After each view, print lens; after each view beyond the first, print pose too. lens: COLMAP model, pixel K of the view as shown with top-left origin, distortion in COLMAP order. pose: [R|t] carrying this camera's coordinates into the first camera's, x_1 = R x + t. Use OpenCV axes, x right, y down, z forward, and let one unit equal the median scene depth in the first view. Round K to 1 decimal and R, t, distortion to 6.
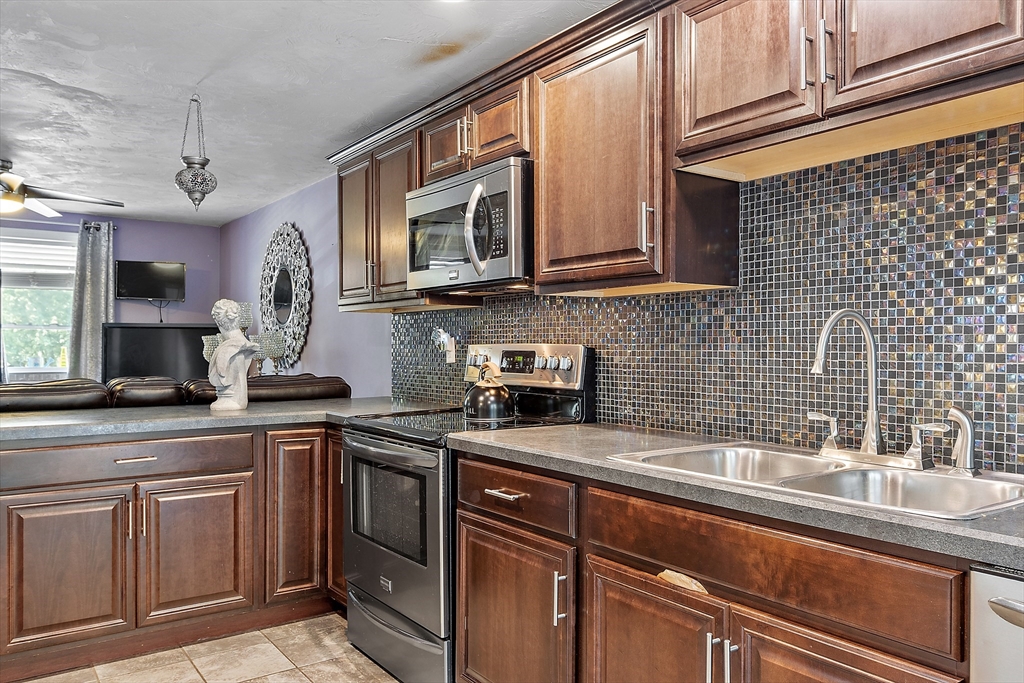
lens RADIAL K [[759.9, 0, 511.2], [0, 759.9, 357.1], [0, 0, 1]] dist [0.002989, 0.001315]
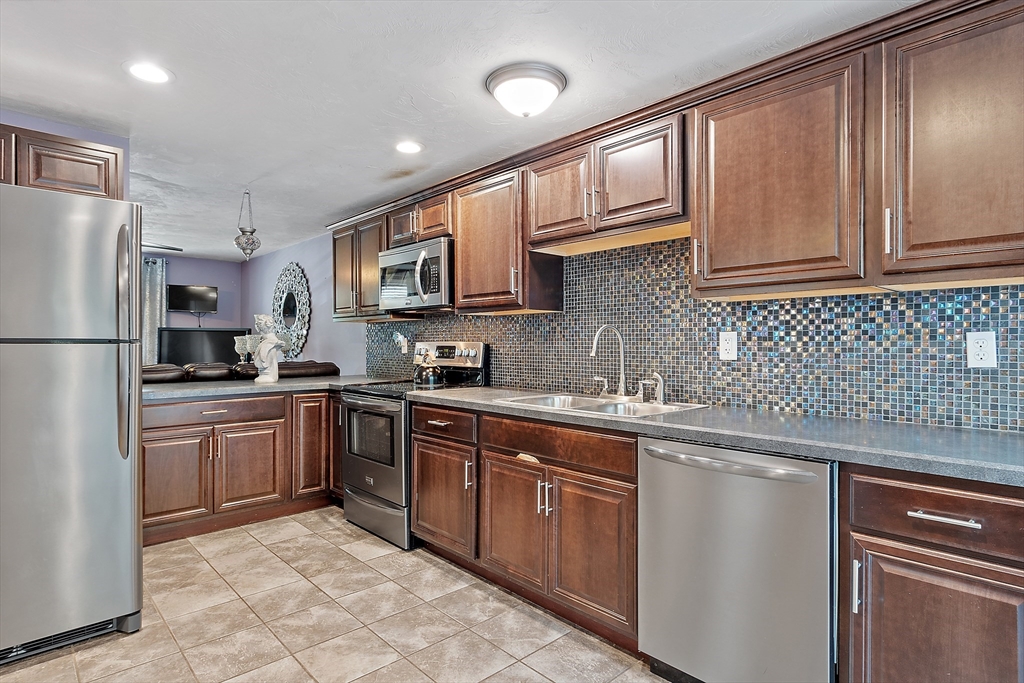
lens RADIAL K [[538.3, 0, 507.4], [0, 538.3, 345.0], [0, 0, 1]] dist [-0.001092, -0.000384]
pose [[0.992113, -0.001370, 0.125336, -0.007041], [0.002771, 0.999936, -0.011006, 0.005290], [-0.125313, 0.011267, 0.992053, -0.317435]]
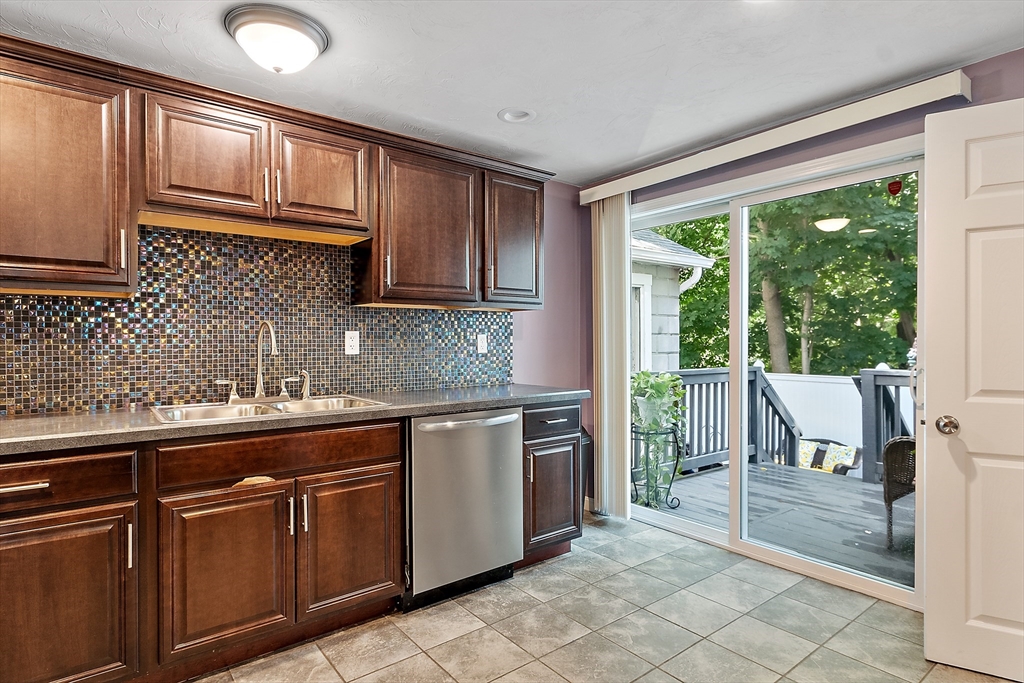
lens RADIAL K [[538.3, 0, 507.4], [0, 538.3, 345.0], [0, 0, 1]] dist [-0.001092, -0.000384]
pose [[-0.037503, -0.009328, 0.999253, -0.724707], [0.017186, 0.999803, 0.009978, -0.004862], [-0.999149, 0.017547, -0.037335, 0.360696]]
